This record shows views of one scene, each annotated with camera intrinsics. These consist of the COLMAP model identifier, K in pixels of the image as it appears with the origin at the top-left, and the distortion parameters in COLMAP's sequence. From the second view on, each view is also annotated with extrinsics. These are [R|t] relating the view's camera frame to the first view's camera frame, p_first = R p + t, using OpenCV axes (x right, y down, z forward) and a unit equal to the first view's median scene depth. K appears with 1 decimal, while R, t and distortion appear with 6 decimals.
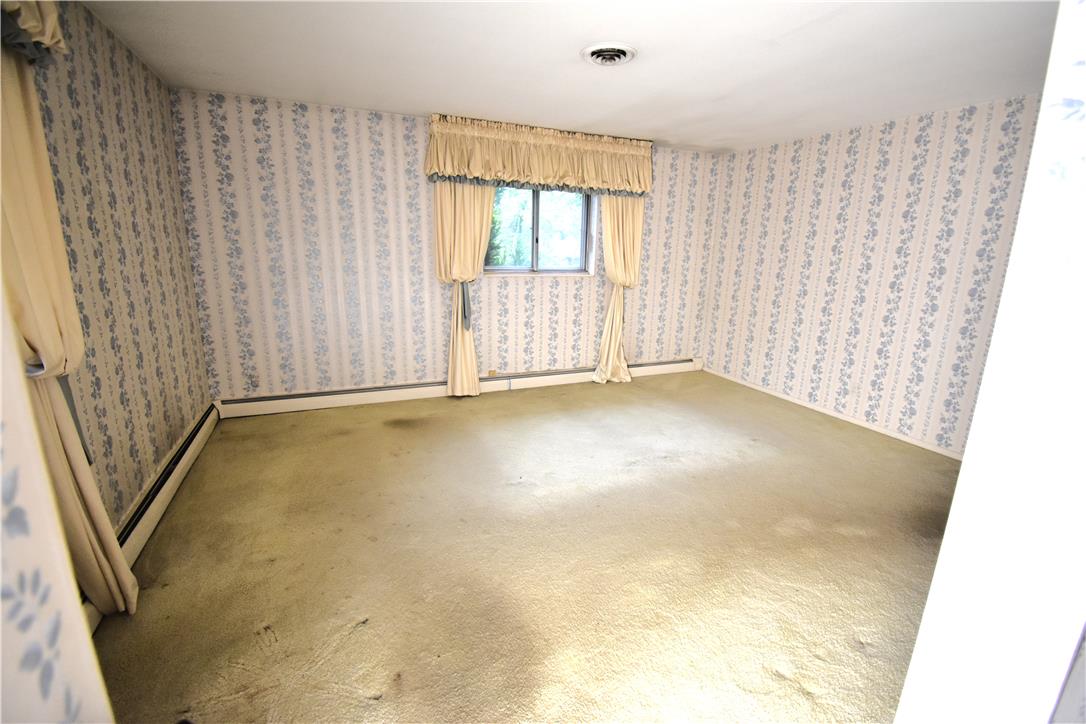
lens RADIAL K [[490.7, 0, 543.0], [0, 490.7, 362.0], [0, 0, 1]] dist [0.000168, 0.000013]
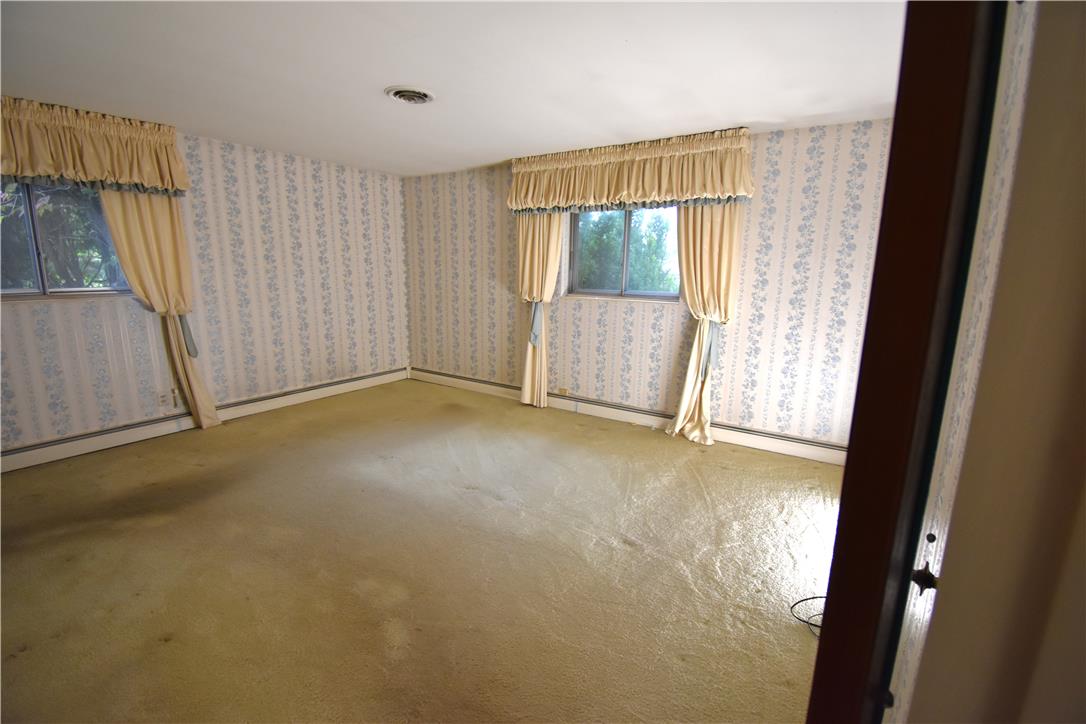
lens RADIAL K [[456.3, 0, 543.0], [0, 456.3, 362.0], [0, 0, 1]] dist [-0.062997, 0.000098]
pose [[0.831841, -0.103734, 0.545235, -0.326034], [0.112298, 0.993517, 0.017694, 0.025744], [-0.543535, 0.046510, 0.838097, -0.138141]]
